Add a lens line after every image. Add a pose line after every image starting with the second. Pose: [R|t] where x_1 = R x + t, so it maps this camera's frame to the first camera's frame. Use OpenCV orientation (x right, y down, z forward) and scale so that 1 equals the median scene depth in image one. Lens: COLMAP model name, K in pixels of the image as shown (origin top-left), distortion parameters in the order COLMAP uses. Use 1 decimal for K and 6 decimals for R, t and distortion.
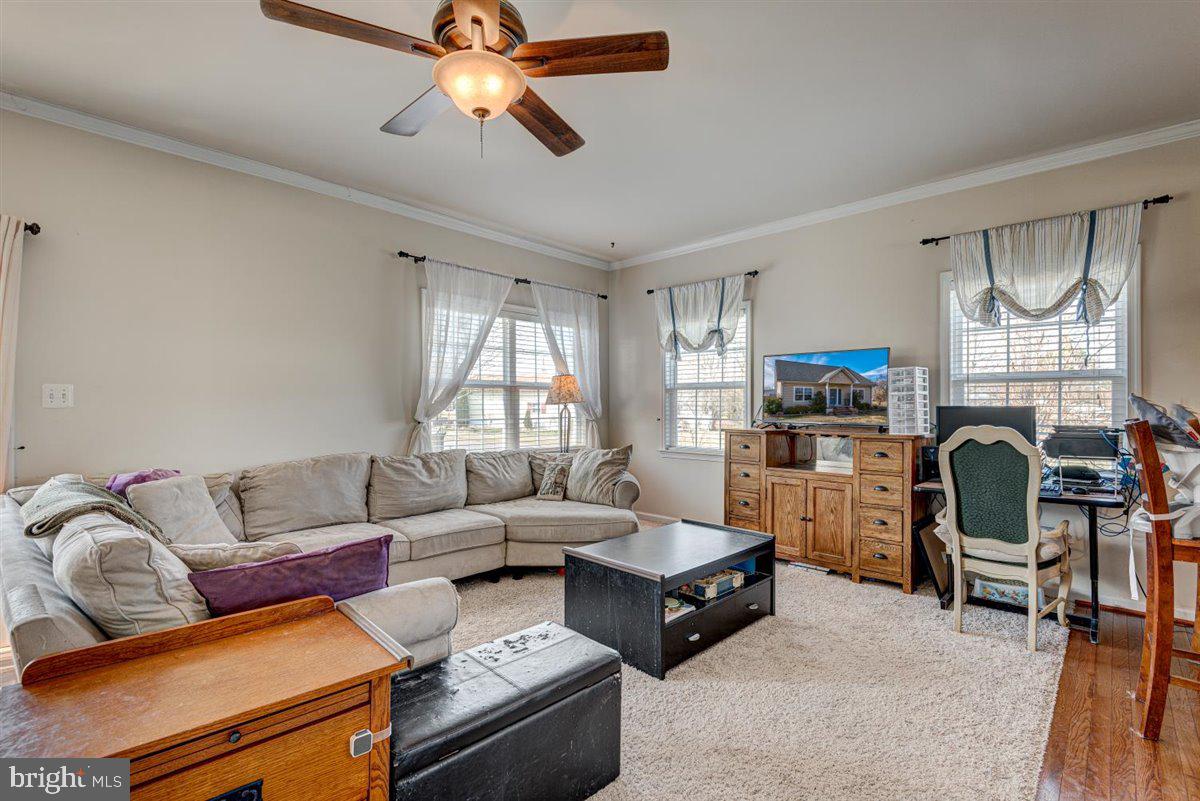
lens RADIAL K [[546.2, 0, 581.2], [0, 546.2, 407.9], [0, 0, 1]] dist [0.003953, -0.002852]
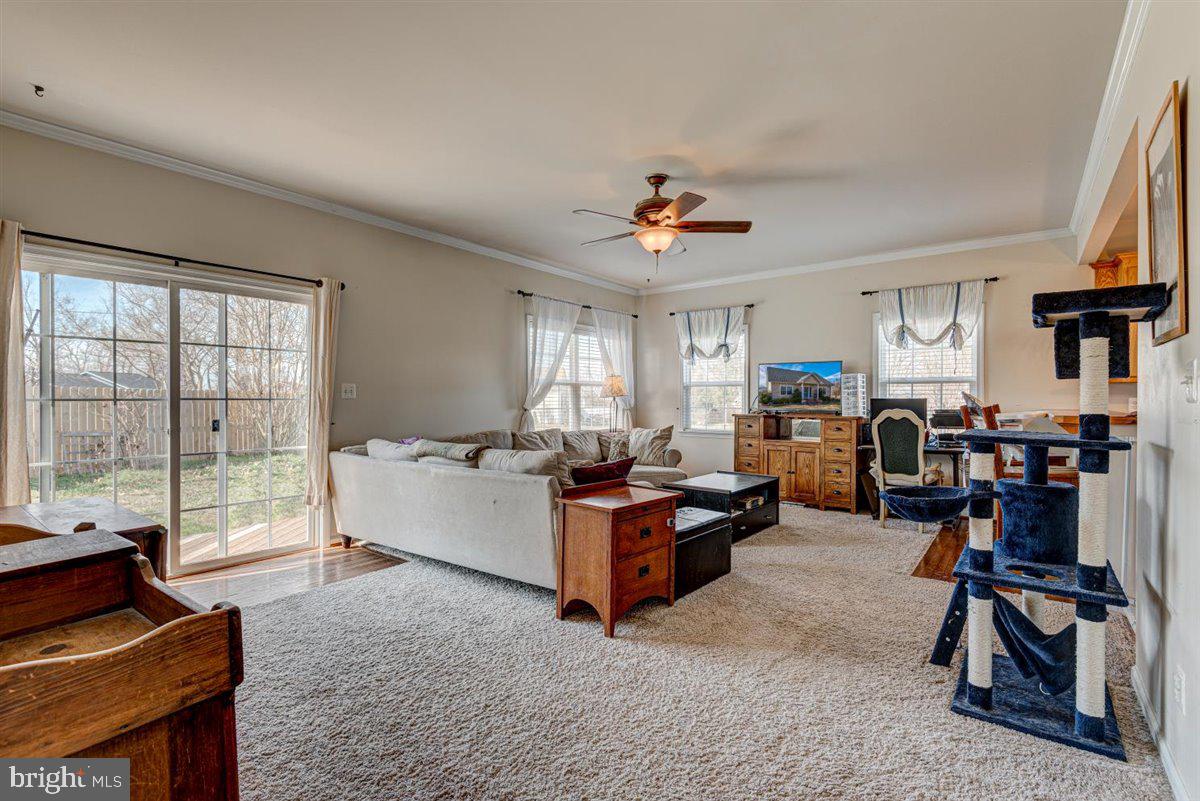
lens RADIAL K [[546.2, 0, 593.4], [0, 546.2, 403.1], [0, 0, 1]] dist [0.003953, -0.002852]
pose [[0.994096, -0.000180, 0.108506, -0.309403], [-0.000224, 0.999993, 0.003715, 0.004214], [-0.108506, -0.003718, 0.994089, -0.470403]]
